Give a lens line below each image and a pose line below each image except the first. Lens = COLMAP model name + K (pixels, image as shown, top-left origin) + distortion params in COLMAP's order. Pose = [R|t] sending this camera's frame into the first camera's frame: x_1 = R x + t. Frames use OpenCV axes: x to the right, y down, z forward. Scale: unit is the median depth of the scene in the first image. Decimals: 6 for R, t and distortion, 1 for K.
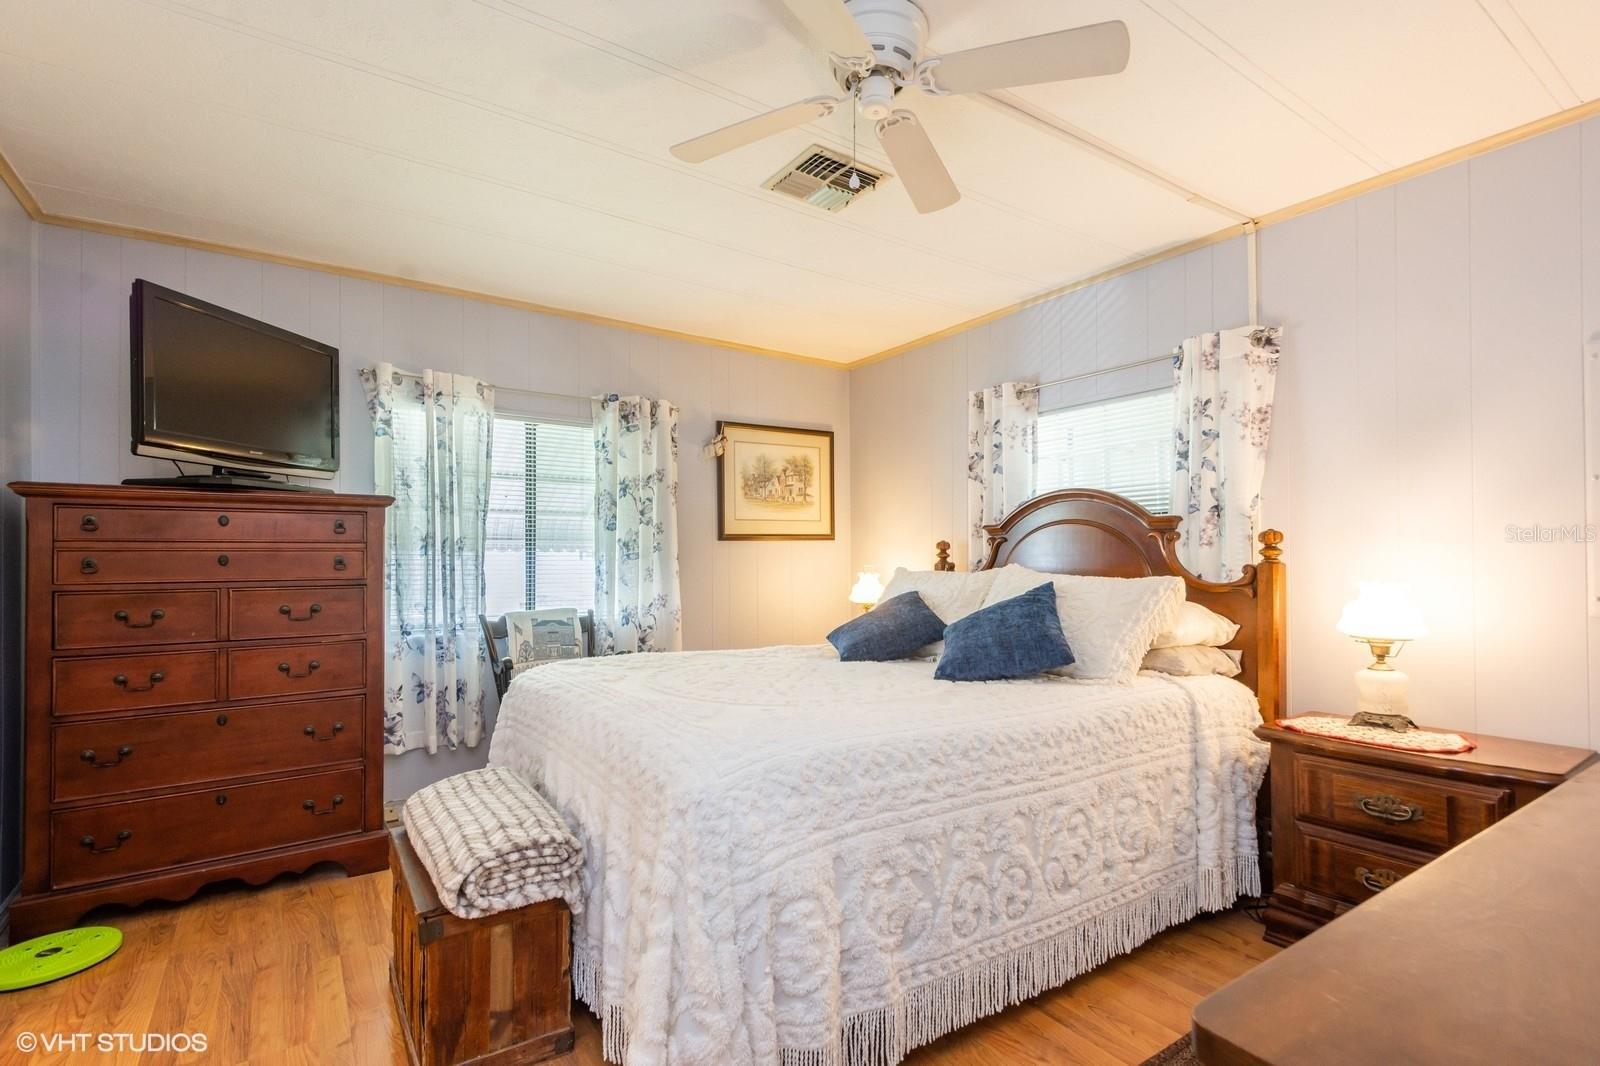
lens RADIAL K [[756.4, 0, 804.2], [0, 756.4, 558.1], [0, 0, 1]] dist [0.014062, 0.000001]
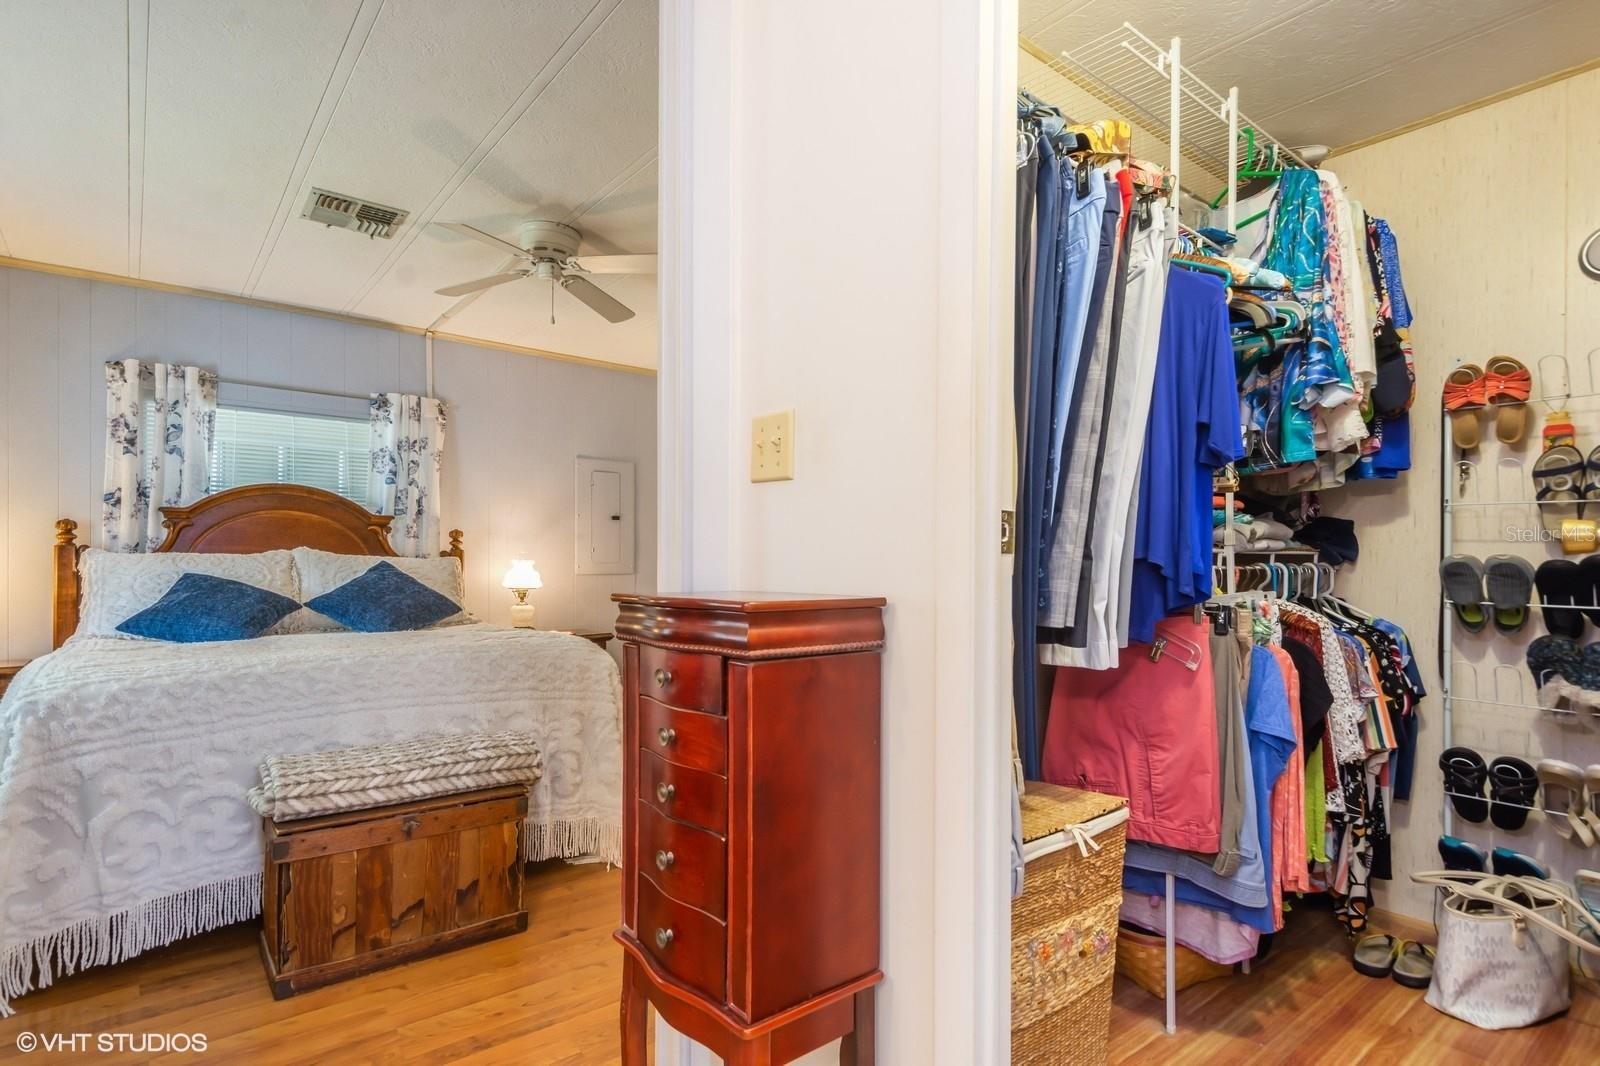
lens RADIAL K [[814.0, 0, 805.1], [0, 814.0, 576.6], [0, 0, 1]] dist [0.053048, -0.028045]
pose [[-0.072377, -0.012980, 0.997293, -1.147225], [-0.006059, 0.999903, 0.012575, 0.035506], [-0.997359, -0.005133, -0.072448, 0.348253]]
